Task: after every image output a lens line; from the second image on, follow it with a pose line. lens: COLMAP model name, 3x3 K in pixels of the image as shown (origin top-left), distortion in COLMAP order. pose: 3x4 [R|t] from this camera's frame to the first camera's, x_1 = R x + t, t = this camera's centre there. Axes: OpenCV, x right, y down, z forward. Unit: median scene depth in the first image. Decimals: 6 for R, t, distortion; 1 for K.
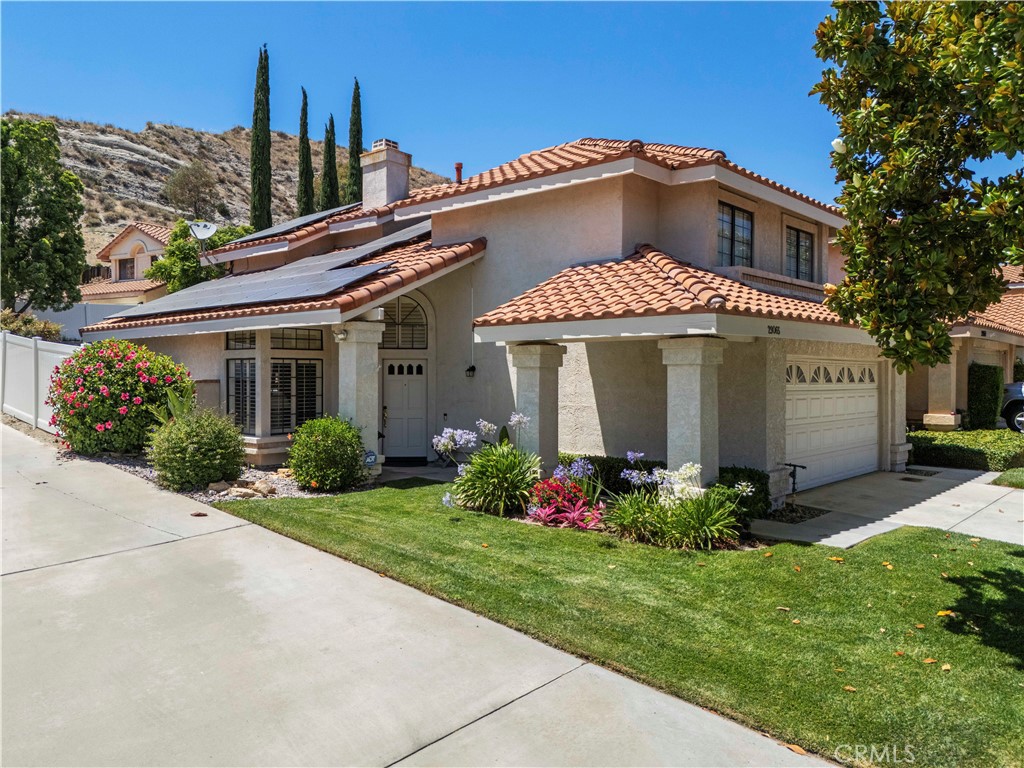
lens RADIAL K [[757.8, 0, 514.7], [0, 757.8, 371.3], [0, 0, 1]] dist [0.072756, -0.065806]
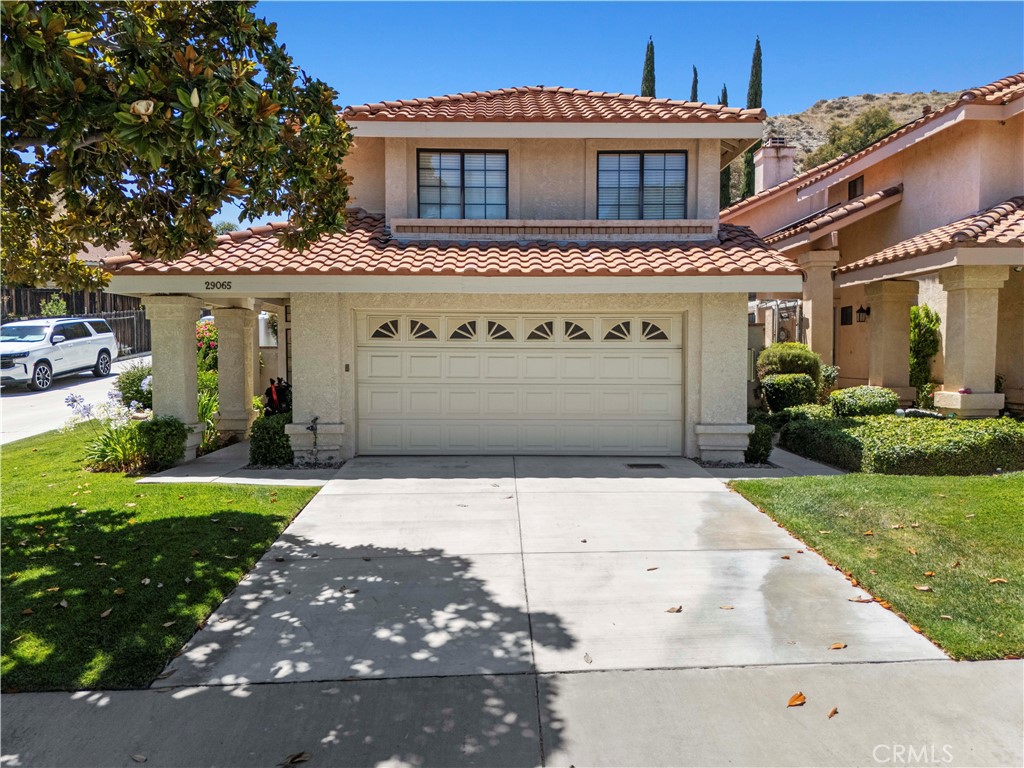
lens RADIAL K [[753.8, 0, 513.7], [0, 753.8, 385.4], [0, 0, 1]] dist [0.065578, -0.054509]
pose [[0.686099, 0.026063, -0.727042, 0.881703], [0.005015, 0.999165, 0.040551, 0.027494], [0.727491, -0.031469, 0.685395, 0.360242]]
